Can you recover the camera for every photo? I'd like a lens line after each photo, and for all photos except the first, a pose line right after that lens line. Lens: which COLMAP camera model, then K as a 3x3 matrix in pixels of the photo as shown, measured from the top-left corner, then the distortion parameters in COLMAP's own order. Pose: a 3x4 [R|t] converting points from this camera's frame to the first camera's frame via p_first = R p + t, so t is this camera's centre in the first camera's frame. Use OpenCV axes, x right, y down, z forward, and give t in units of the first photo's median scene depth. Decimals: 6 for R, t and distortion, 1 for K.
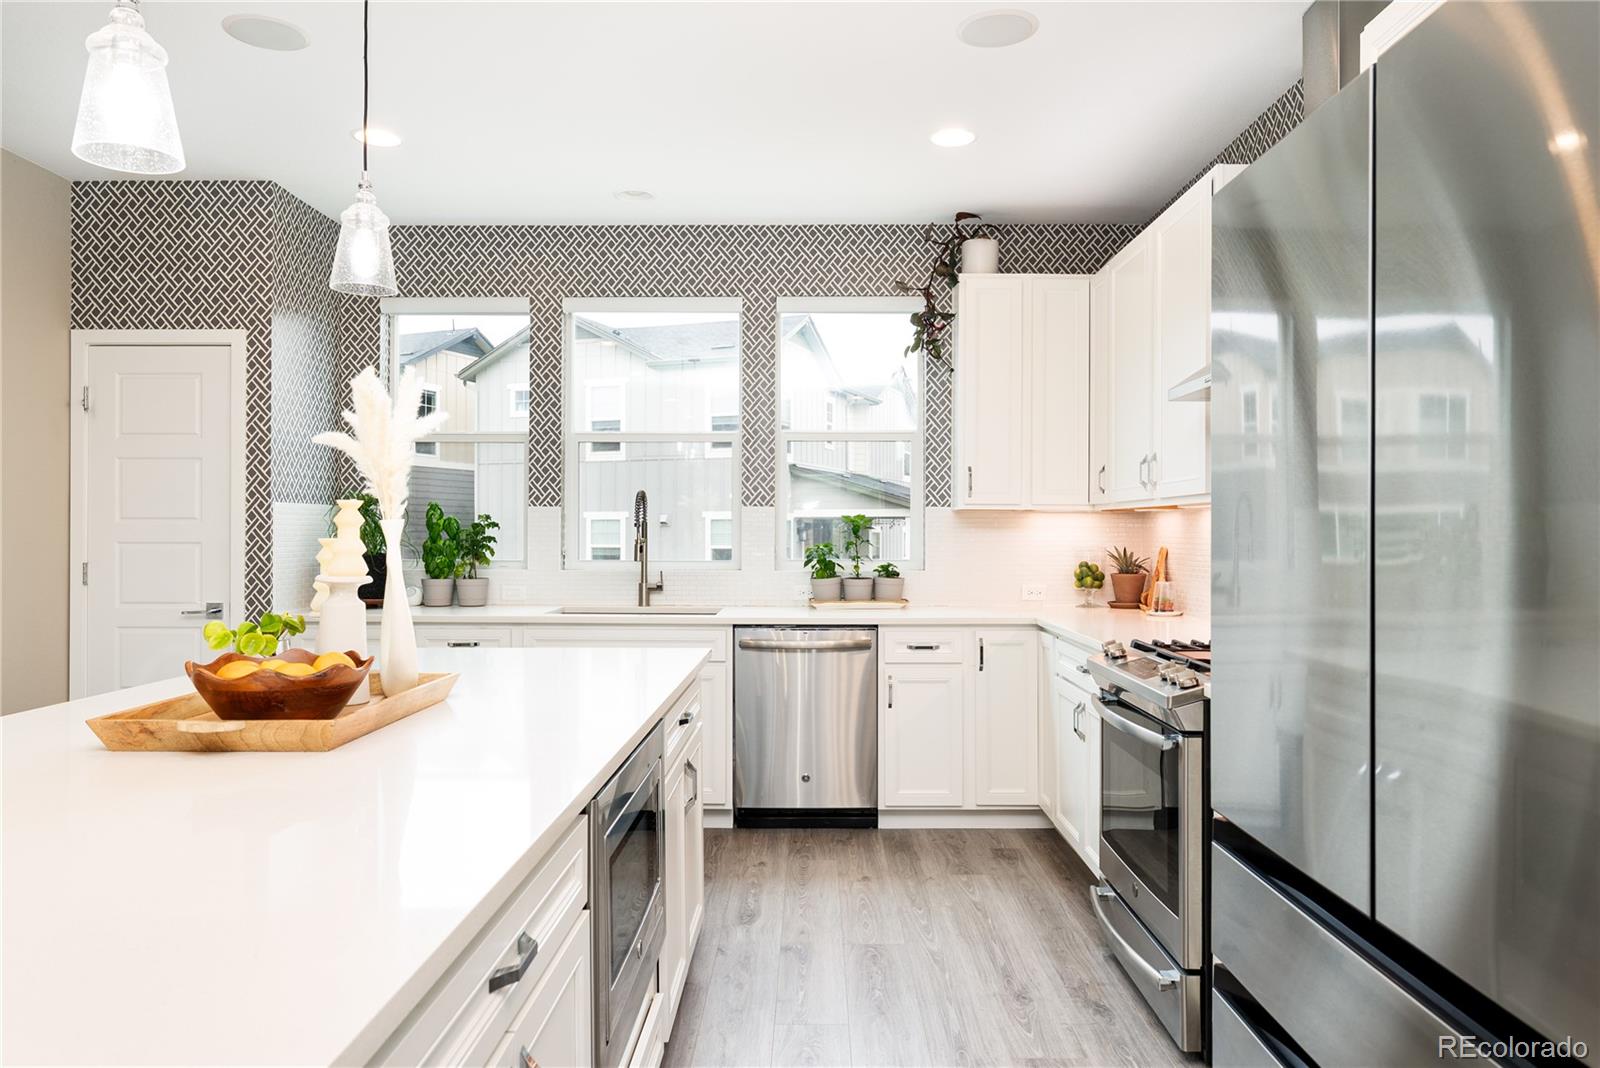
lens RADIAL K [[1160.3, 0, 794.6], [0, 1160.3, 533.7], [0, 0, 1]] dist [-0.000934, -0.001561]
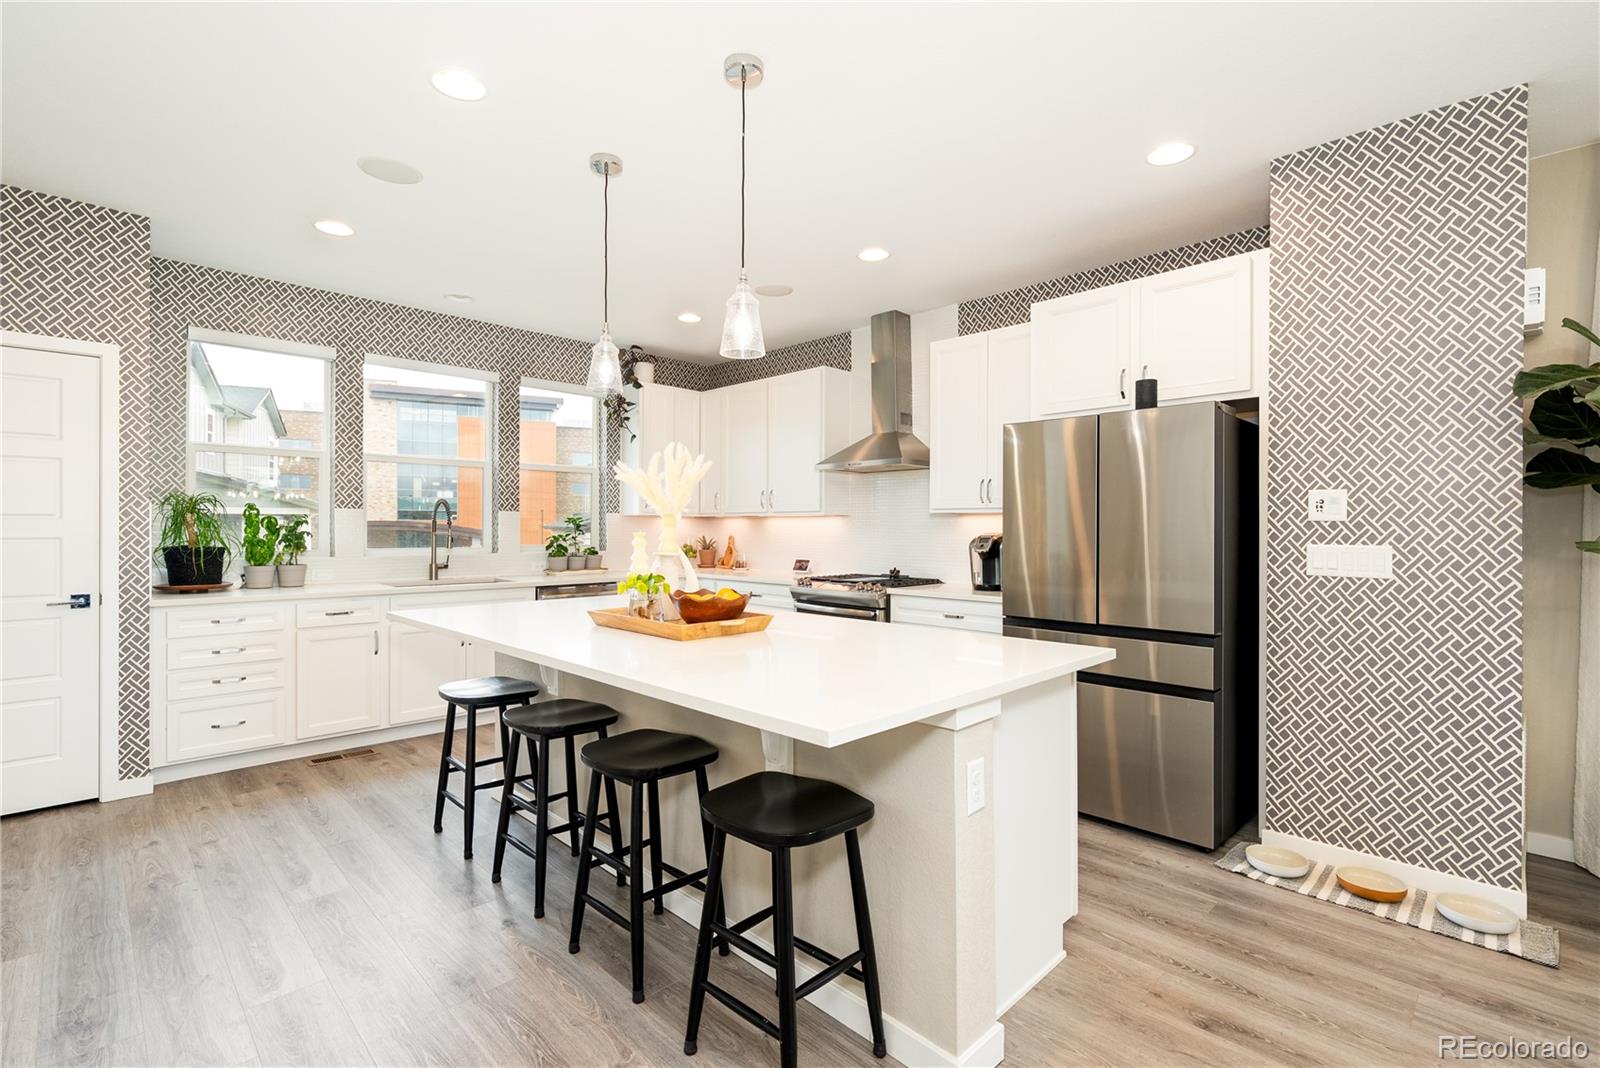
lens RADIAL K [[750.2, 0, 811.5], [0, 750.2, 527.3], [0, 0, 1]] dist [0.006182, 0.000331]
pose [[0.692951, 0.000719, 0.720985, -0.477442], [-0.005212, 0.999978, 0.004013, -0.008265], [-0.720966, -0.006539, 0.692939, 0.023797]]
